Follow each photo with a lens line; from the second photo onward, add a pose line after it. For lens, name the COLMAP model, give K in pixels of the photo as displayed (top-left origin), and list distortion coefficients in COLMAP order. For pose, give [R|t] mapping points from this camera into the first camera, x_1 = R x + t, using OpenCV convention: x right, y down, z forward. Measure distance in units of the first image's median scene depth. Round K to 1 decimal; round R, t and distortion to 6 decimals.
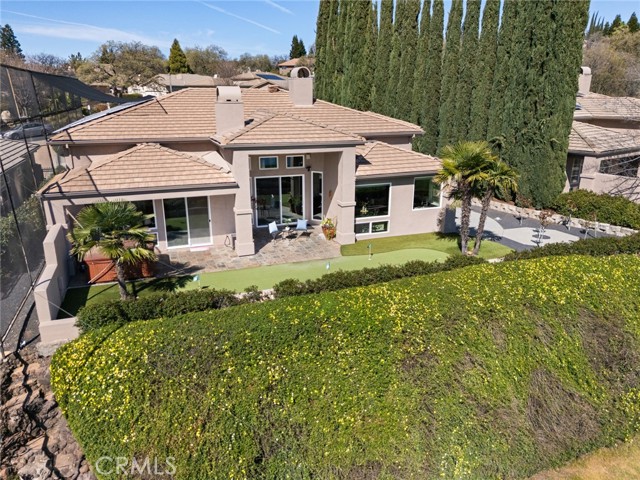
lens RADIAL K [[471.4, 0, 320.0], [0, 471.4, 240.0], [0, 0, 1]] dist [0.036111, -0.006841]
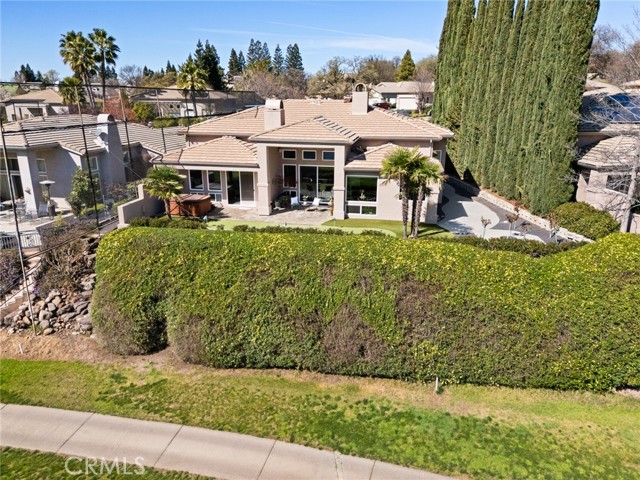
lens RADIAL K [[471.4, 0, 320.0], [0, 471.4, 240.0], [0, 0, 1]] dist [0.036111, -0.006841]
pose [[0.863394, 0.151228, -0.481332, 0.659297], [-0.155298, 0.987361, 0.031647, 0.032419], [0.480034, 0.047426, 0.875967, -0.177813]]
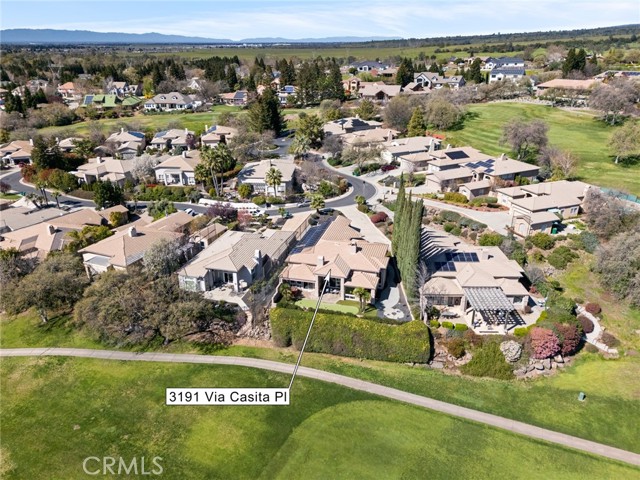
lens RADIAL K [[471.4, 0, 320.0], [0, 471.4, 240.0], [0, 0, 1]] dist [0.036111, -0.006841]
pose [[0.817304, 0.227021, -0.529599, 1.853719], [-0.172030, 0.973333, 0.151750, -1.032295], [0.549927, -0.032920, 0.834564, -2.319430]]
